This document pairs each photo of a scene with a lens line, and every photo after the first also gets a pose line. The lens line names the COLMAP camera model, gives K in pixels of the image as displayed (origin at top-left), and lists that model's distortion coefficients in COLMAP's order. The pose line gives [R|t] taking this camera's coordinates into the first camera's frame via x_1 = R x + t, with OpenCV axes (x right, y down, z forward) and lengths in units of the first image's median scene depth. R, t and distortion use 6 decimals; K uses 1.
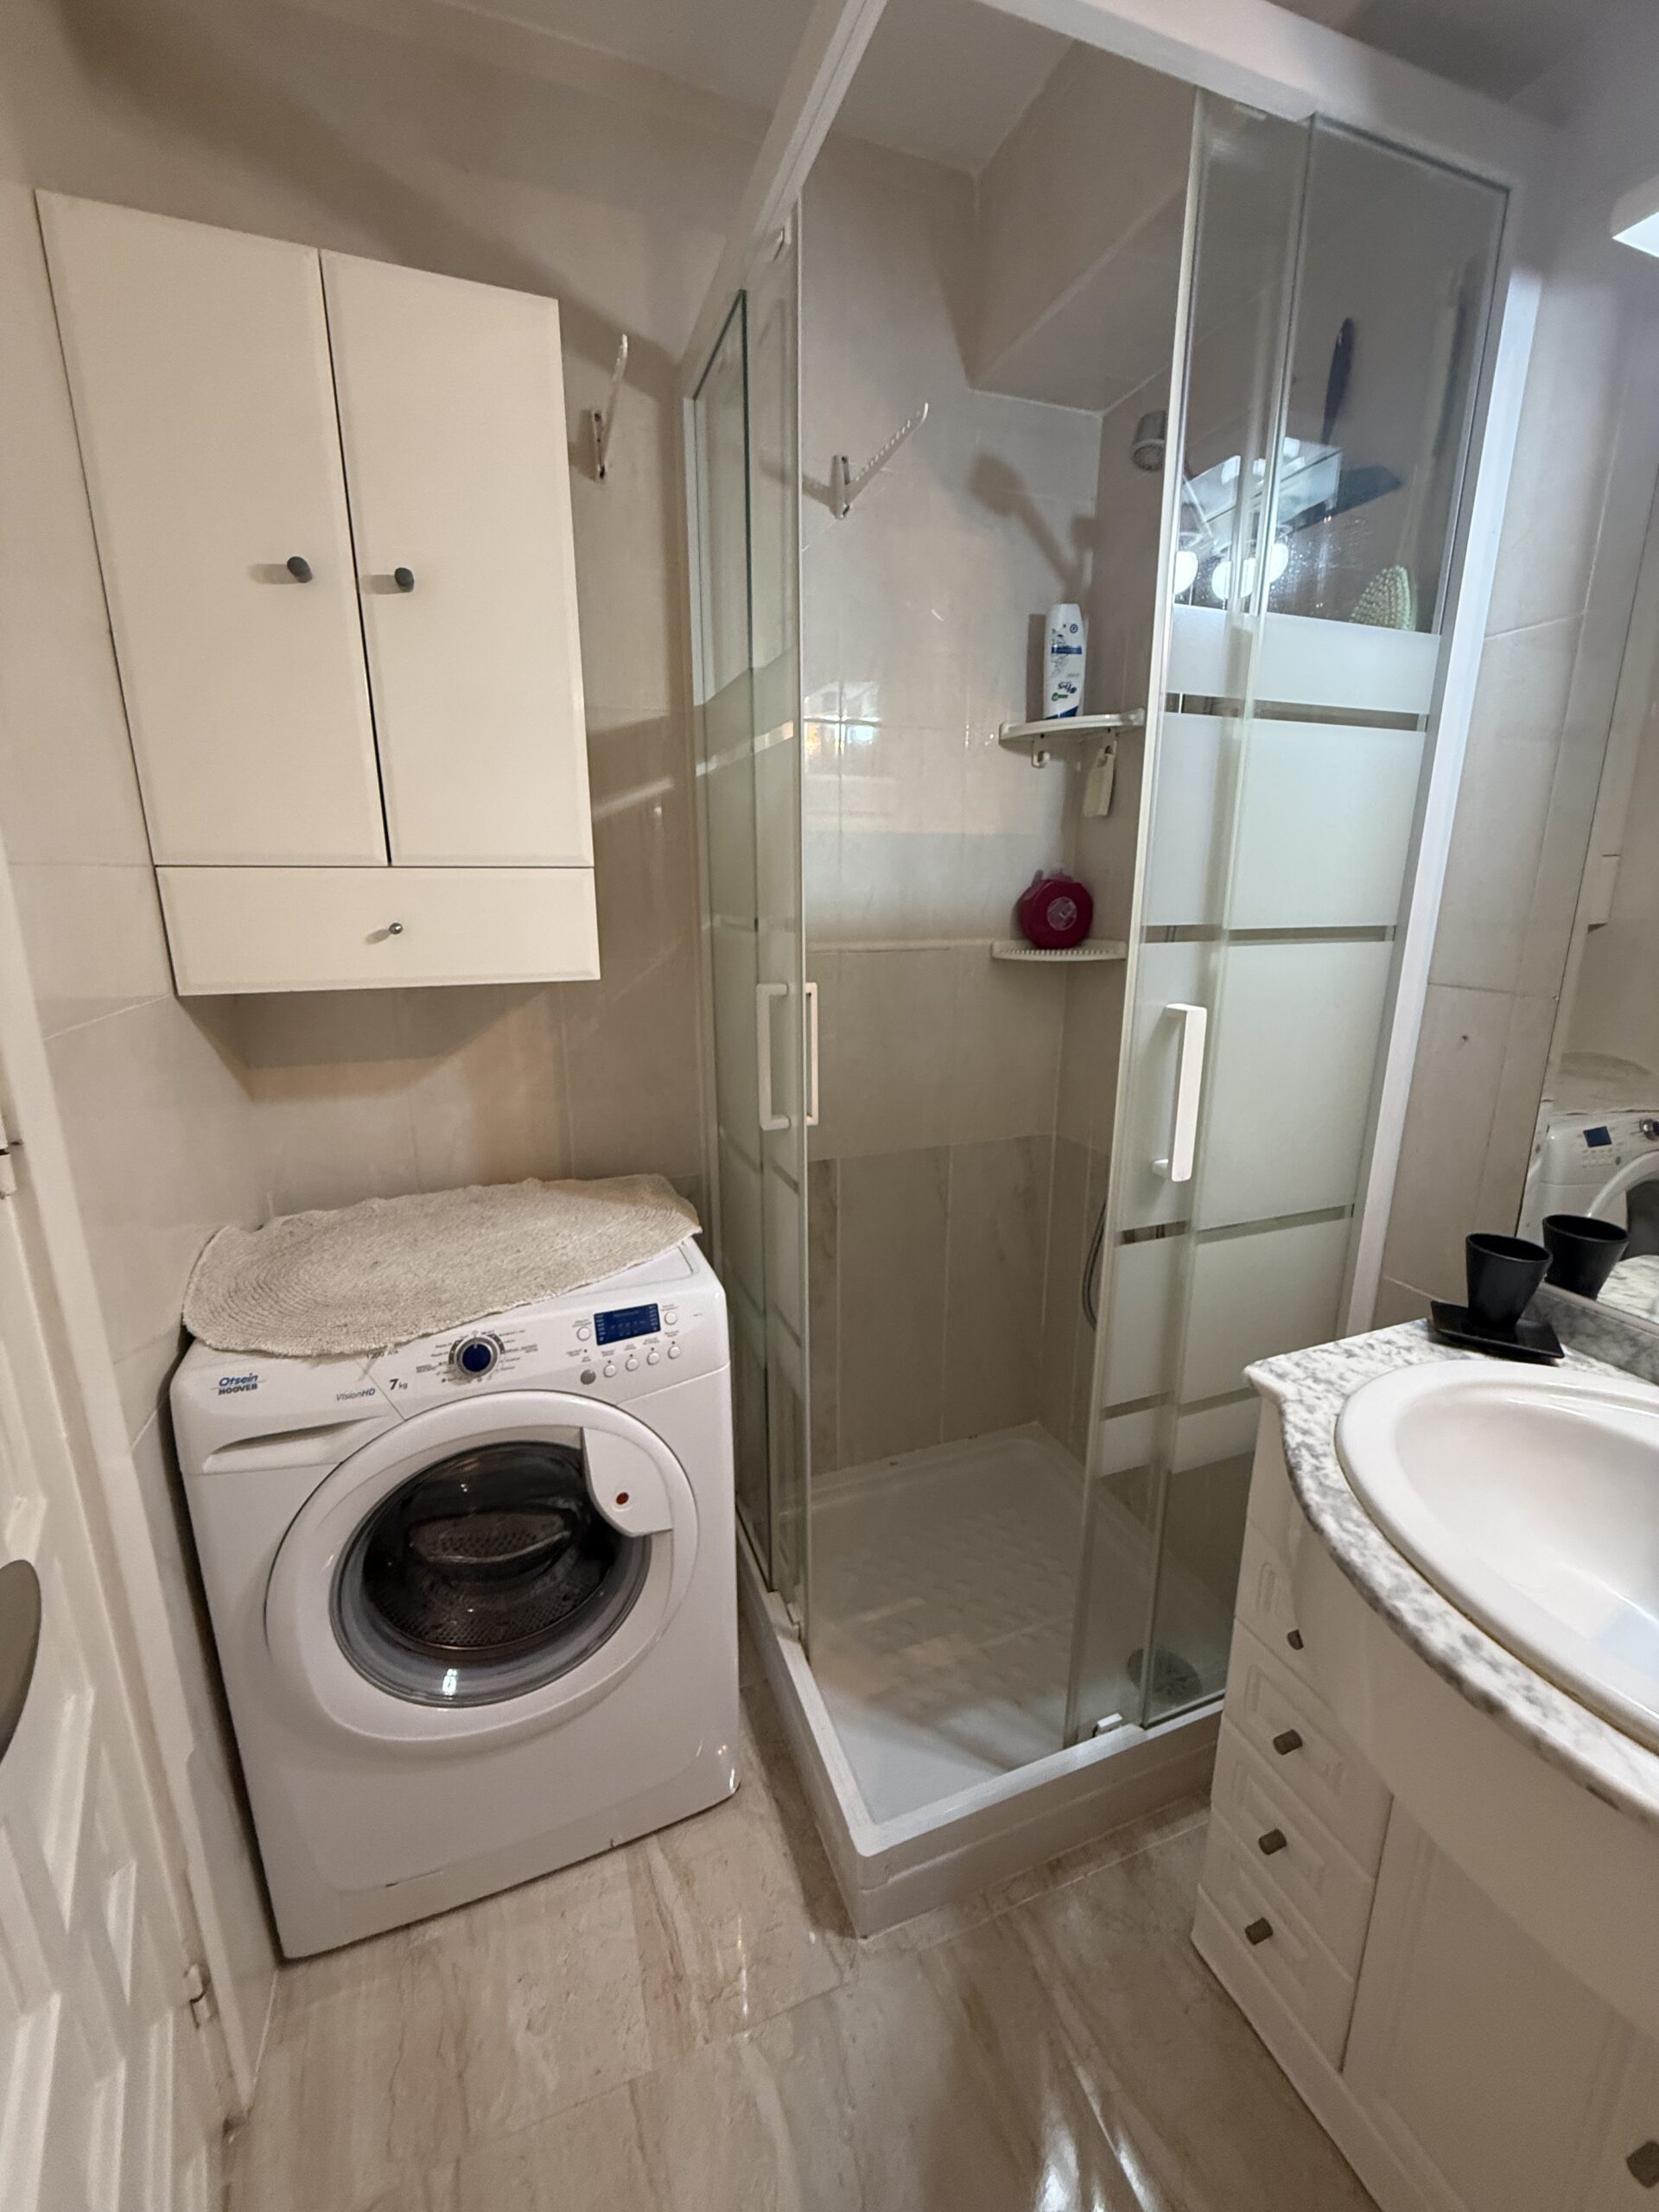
lens RADIAL K [[884.3, 0, 829.1], [0, 884.3, 1095.5], [0, 0, 1]] dist [0.000557, 0.000501]
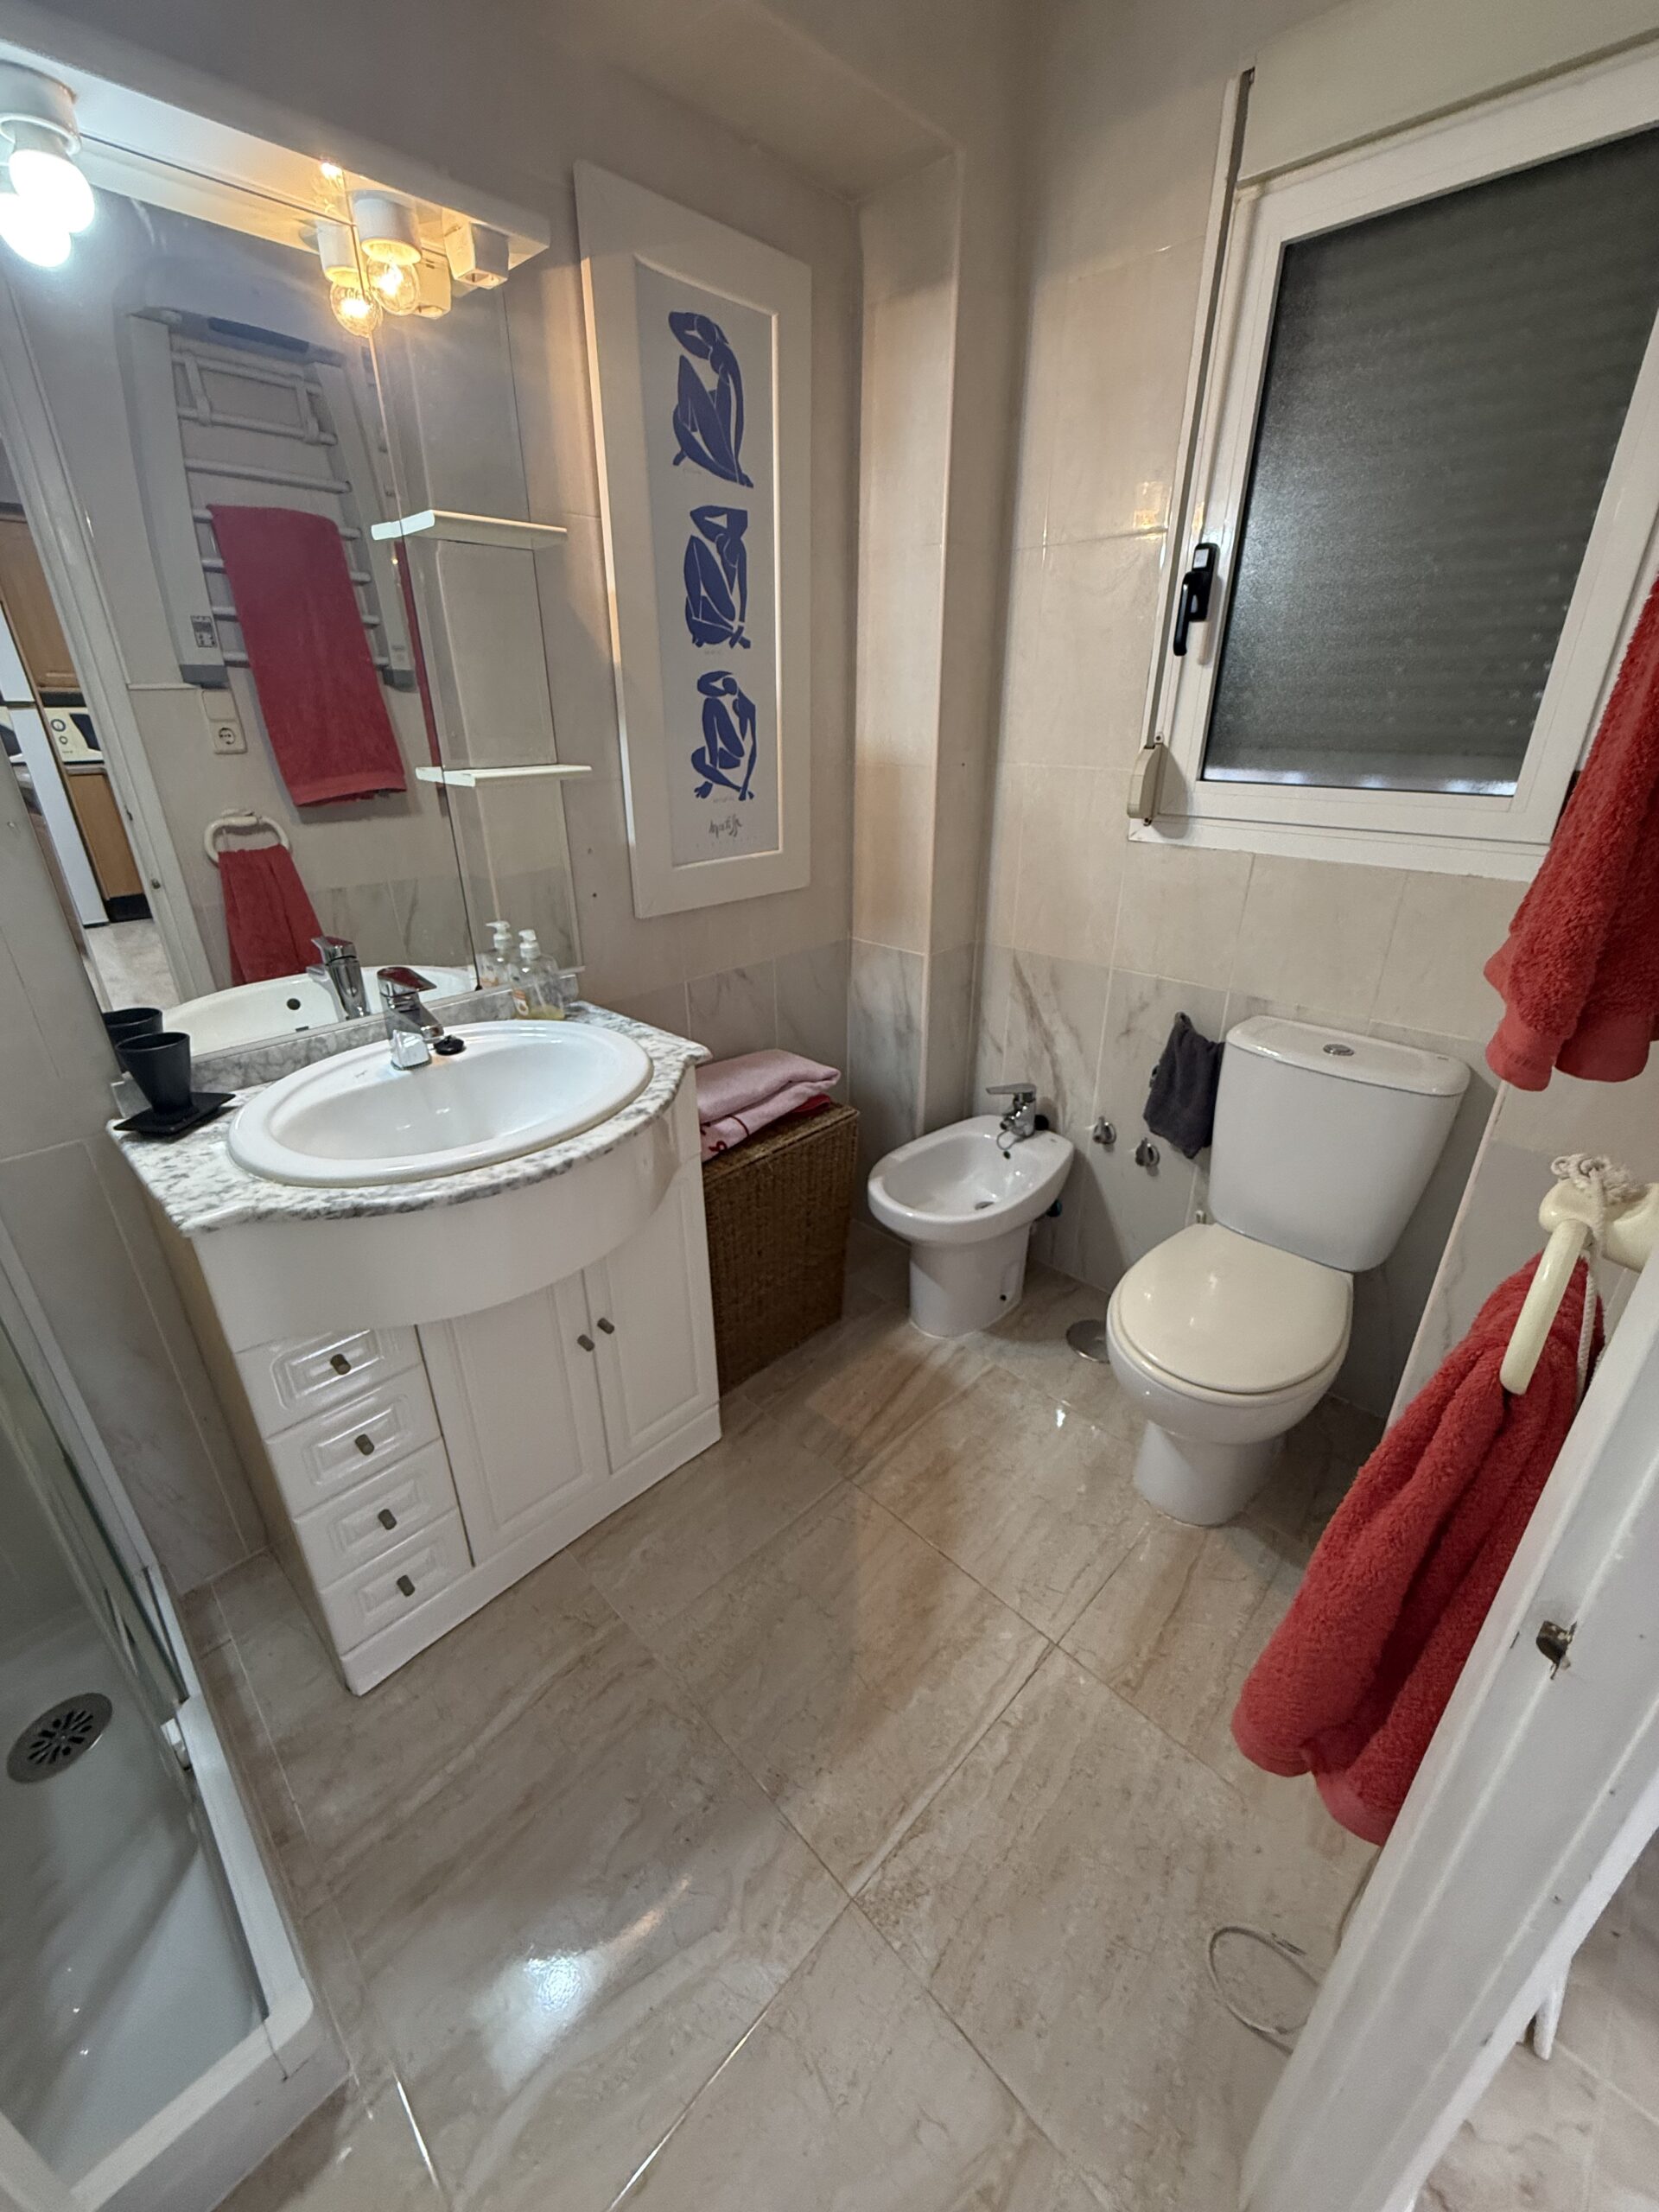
lens RADIAL K [[884.3, 0, 829.1], [0, 884.3, 1095.5], [0, 0, 1]] dist [0.000557, 0.000501]
pose [[-0.420203, -0.361403, 0.832356, -0.660202], [0.217894, 0.850246, 0.479171, -0.145616], [-0.880881, 0.382714, -0.278528, 0.638818]]
